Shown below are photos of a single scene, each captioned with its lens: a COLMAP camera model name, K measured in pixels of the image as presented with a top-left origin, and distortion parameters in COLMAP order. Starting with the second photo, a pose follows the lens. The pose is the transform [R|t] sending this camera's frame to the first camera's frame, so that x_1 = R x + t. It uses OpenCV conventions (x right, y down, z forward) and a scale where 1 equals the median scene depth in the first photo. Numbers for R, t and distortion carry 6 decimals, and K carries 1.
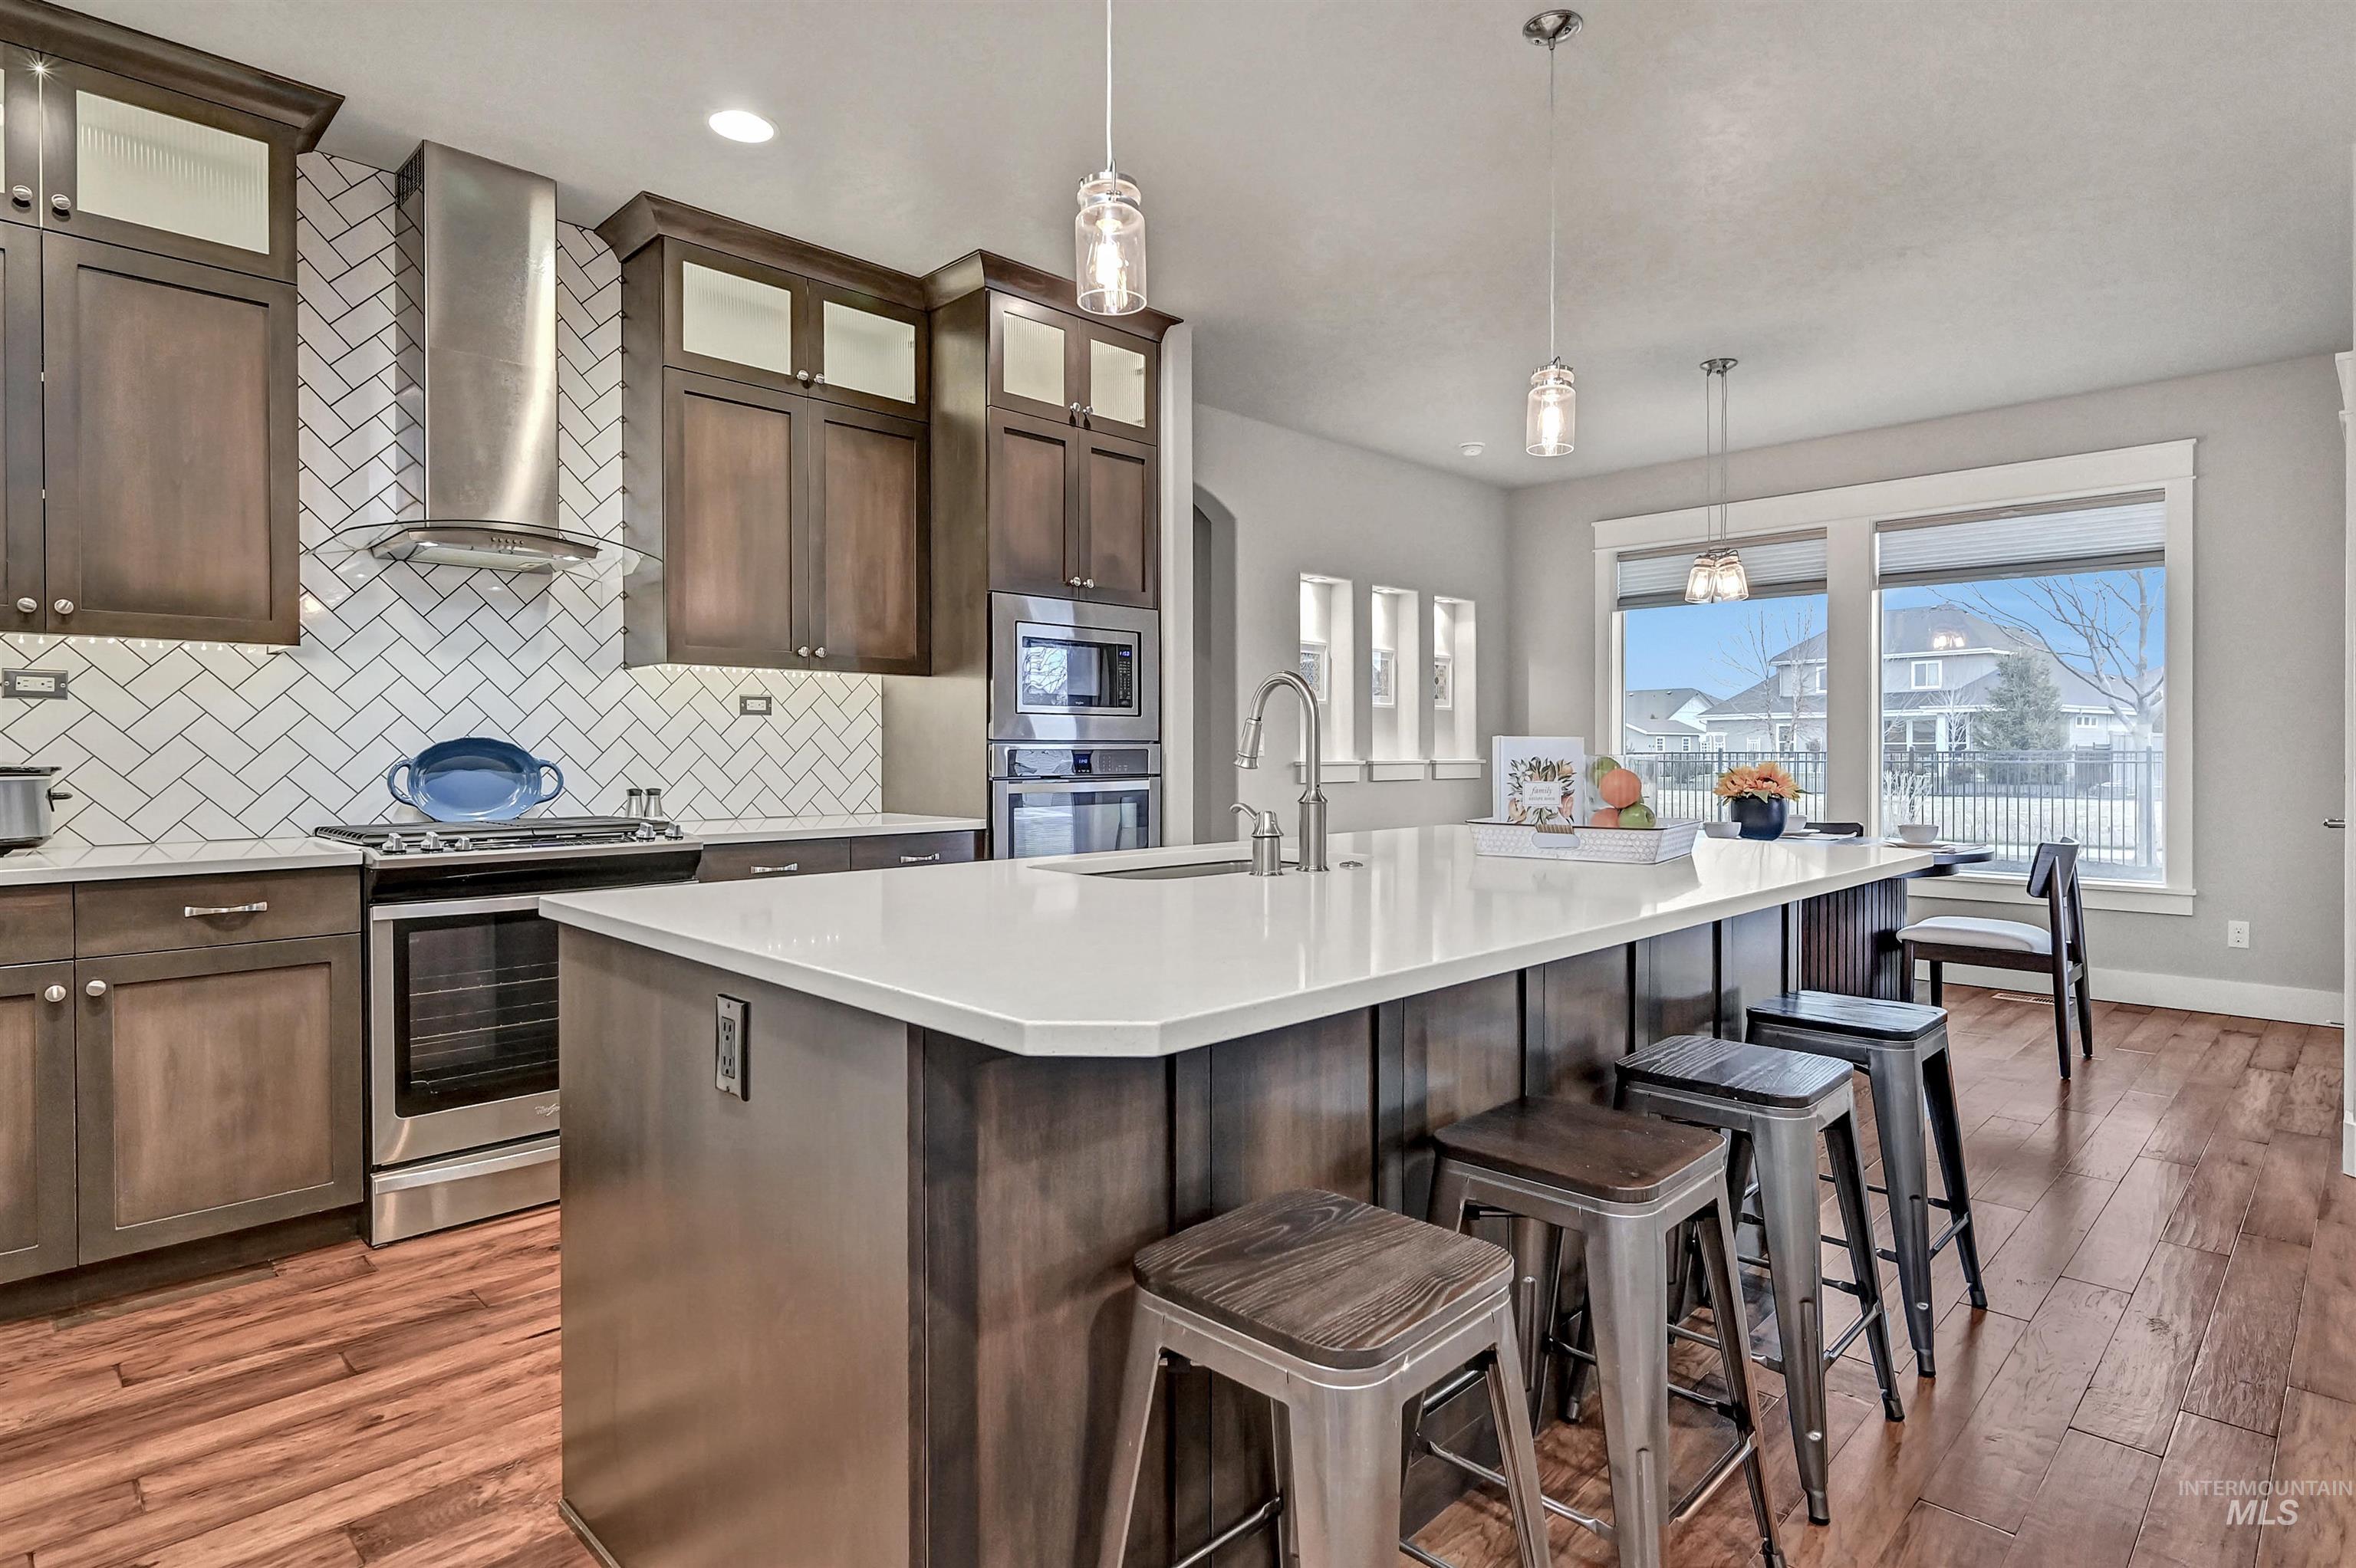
lens RADIAL K [[1235.9, 0, 1183.3], [0, 1235.9, 762.5], [0, 0, 1]] dist [-0.000496, 0.000997]
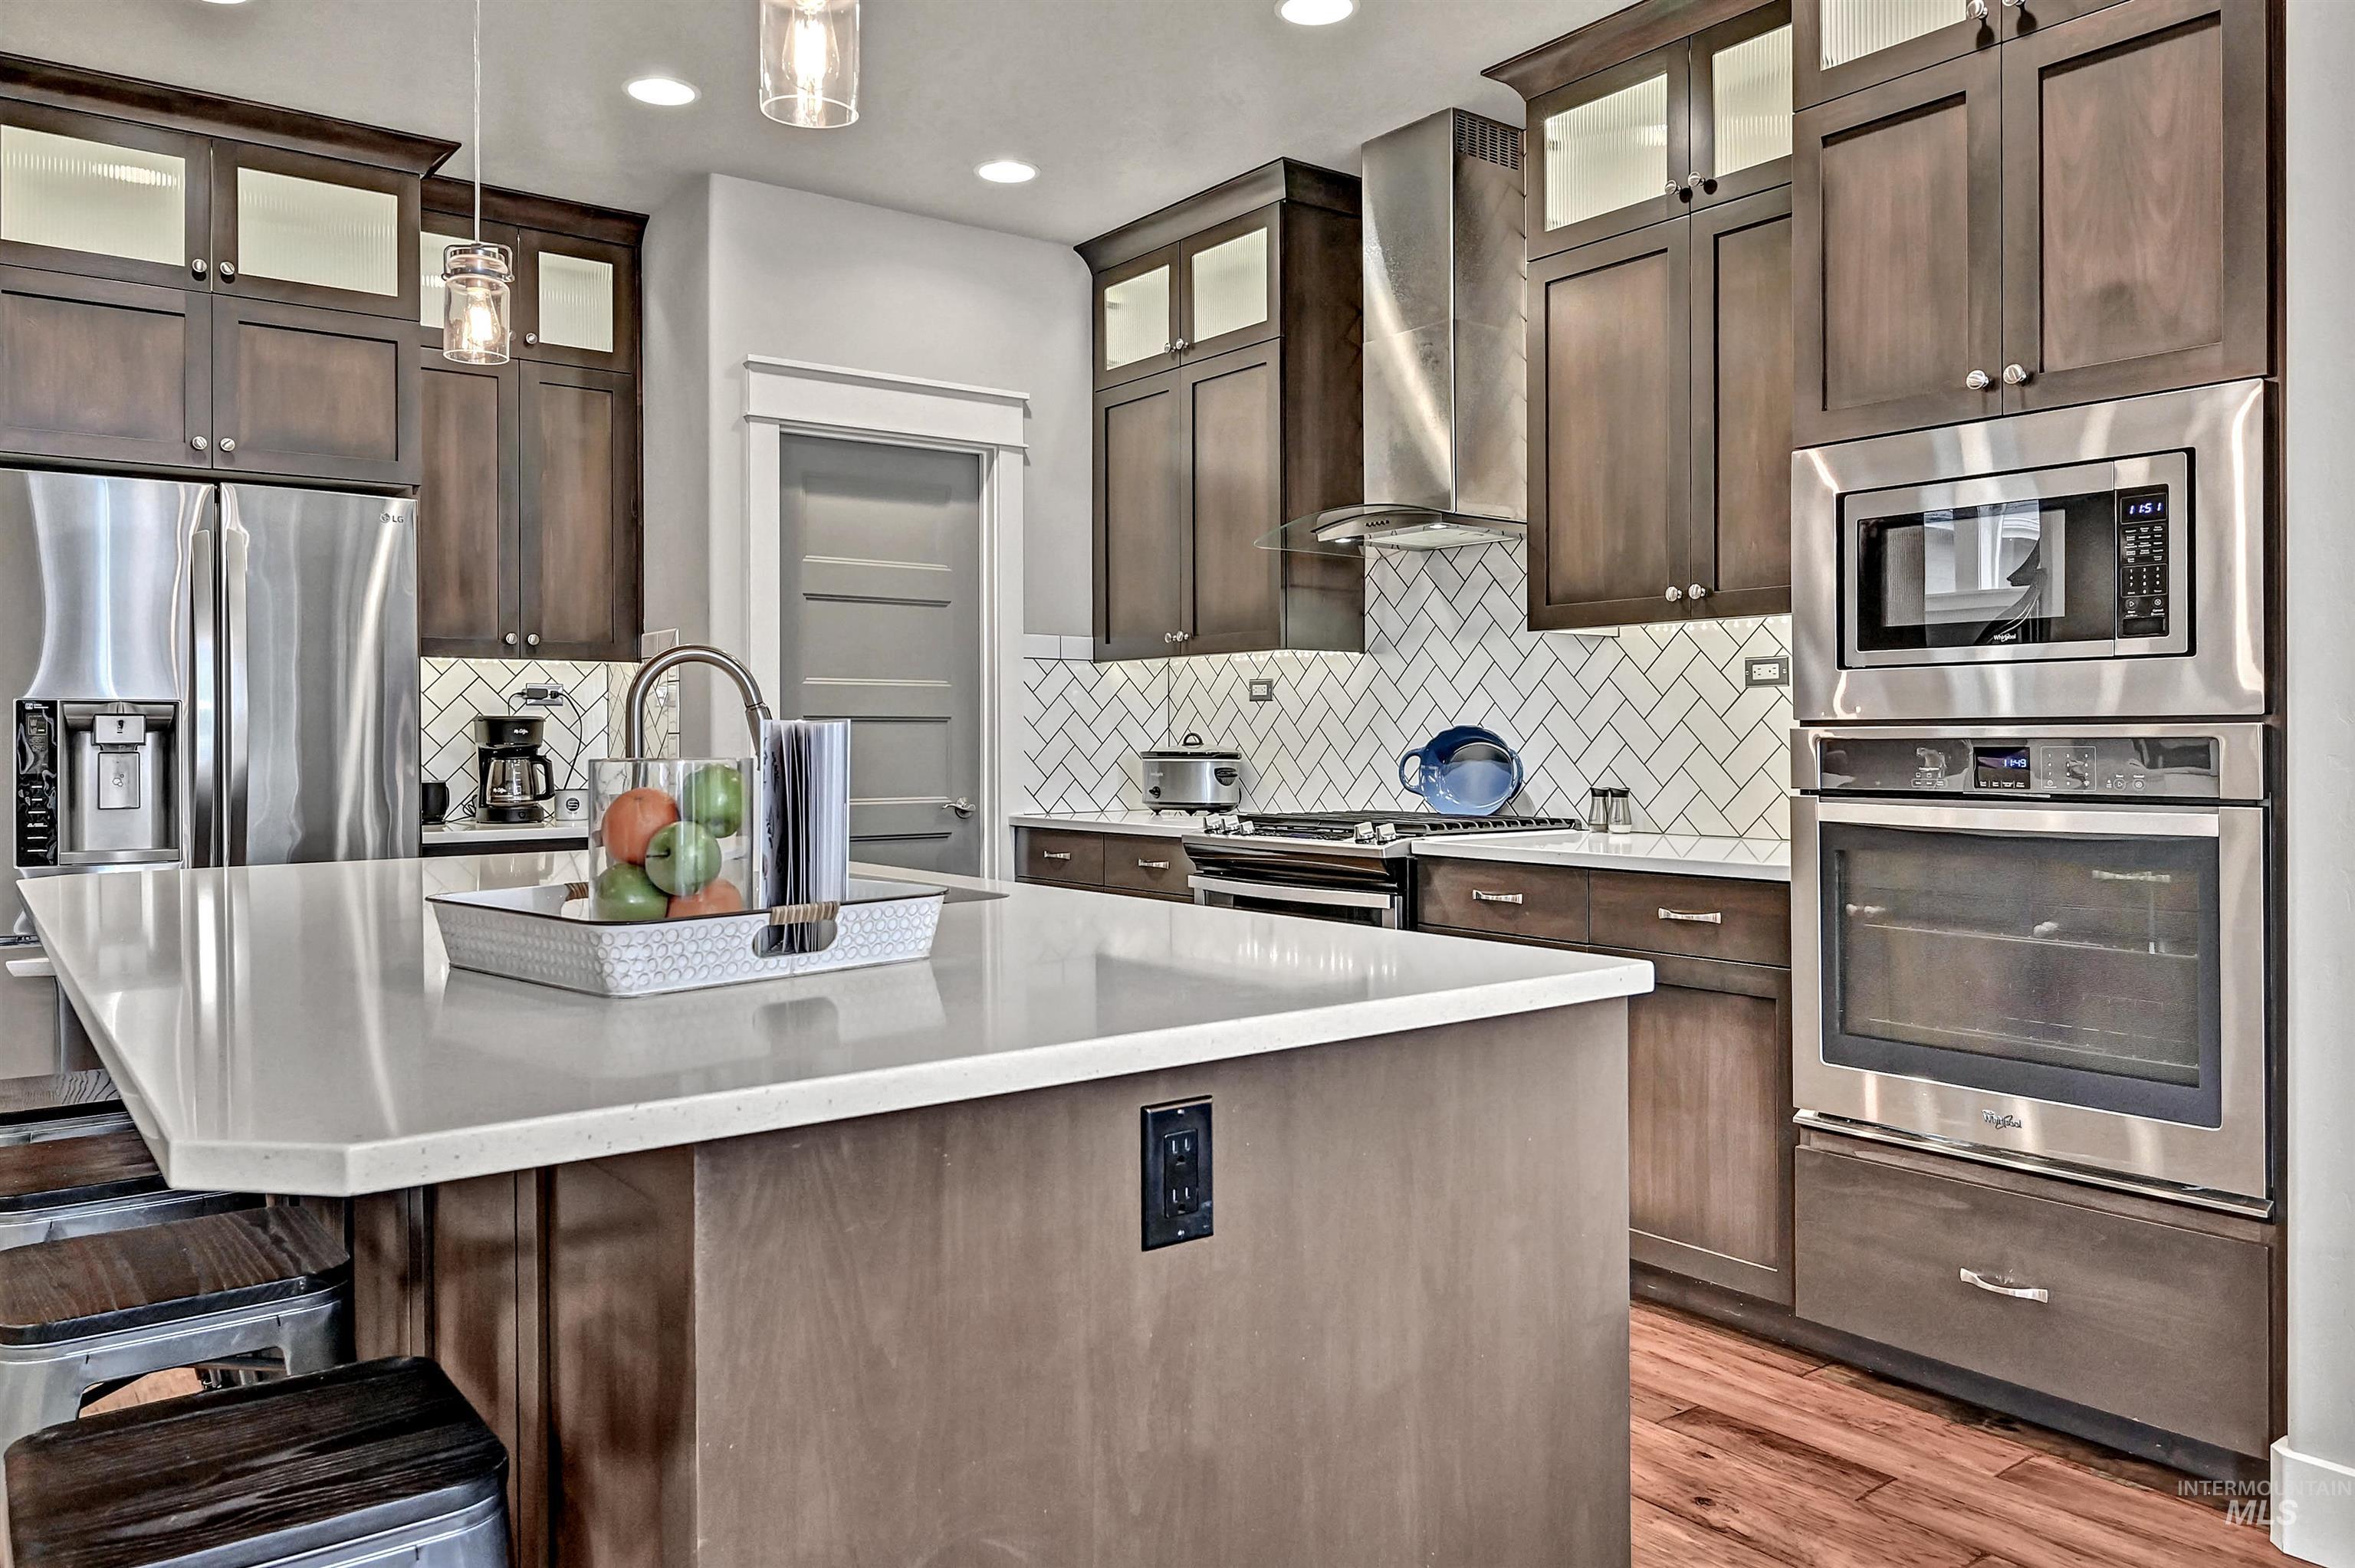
lens RADIAL K [[1671.4, 0, 1164.6], [0, 1671.4, 760.2], [0, 0, 1]] dist [-0.008854, -0.001347]
pose [[-0.152143, 0.013450, -0.988267, 0.606442], [-0.005973, 0.999877, 0.014527, -0.009624], [0.988340, 0.008113, -0.152044, 0.819361]]
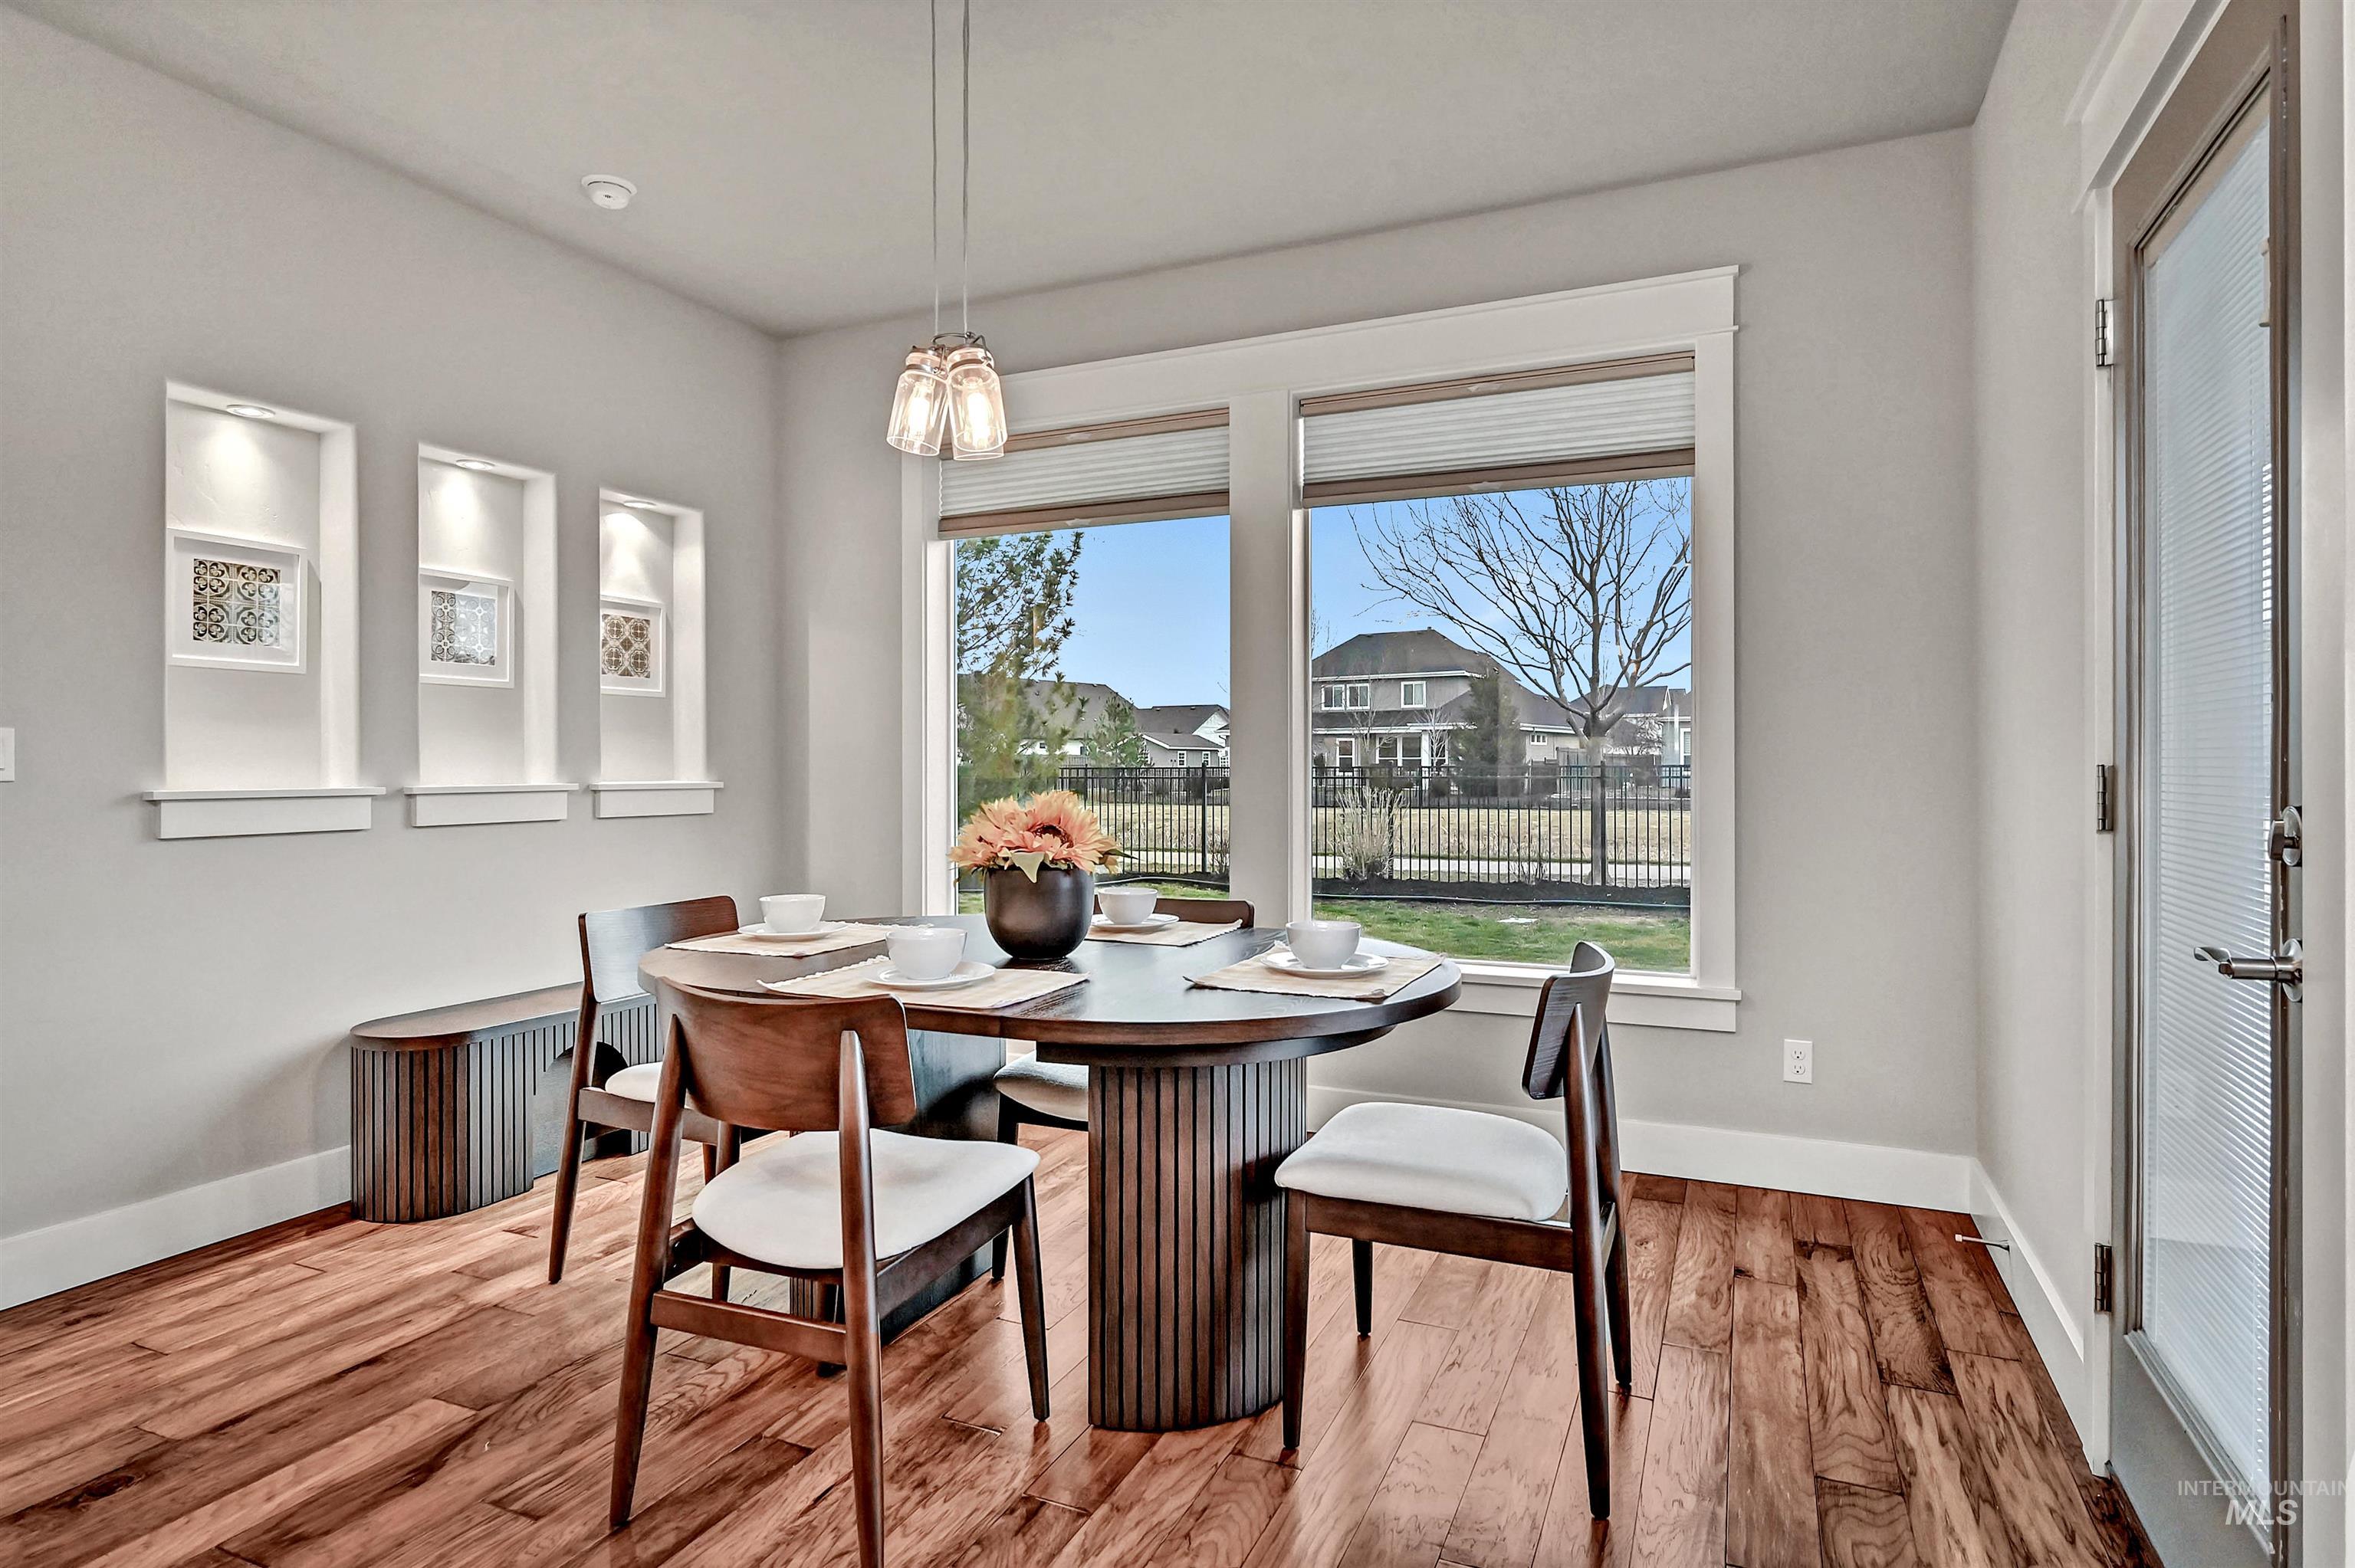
lens RADIAL K [[1270.8, 0, 1171.1], [0, 1270.8, 766.0], [0, 0, 1]] dist [0.004217, 0.000805]
pose [[0.938844, 0.000580, 0.344341, 0.425673], [0.002440, 0.999962, -0.008336, -0.007656], [-0.344333, 0.008667, 0.938808, 0.642093]]
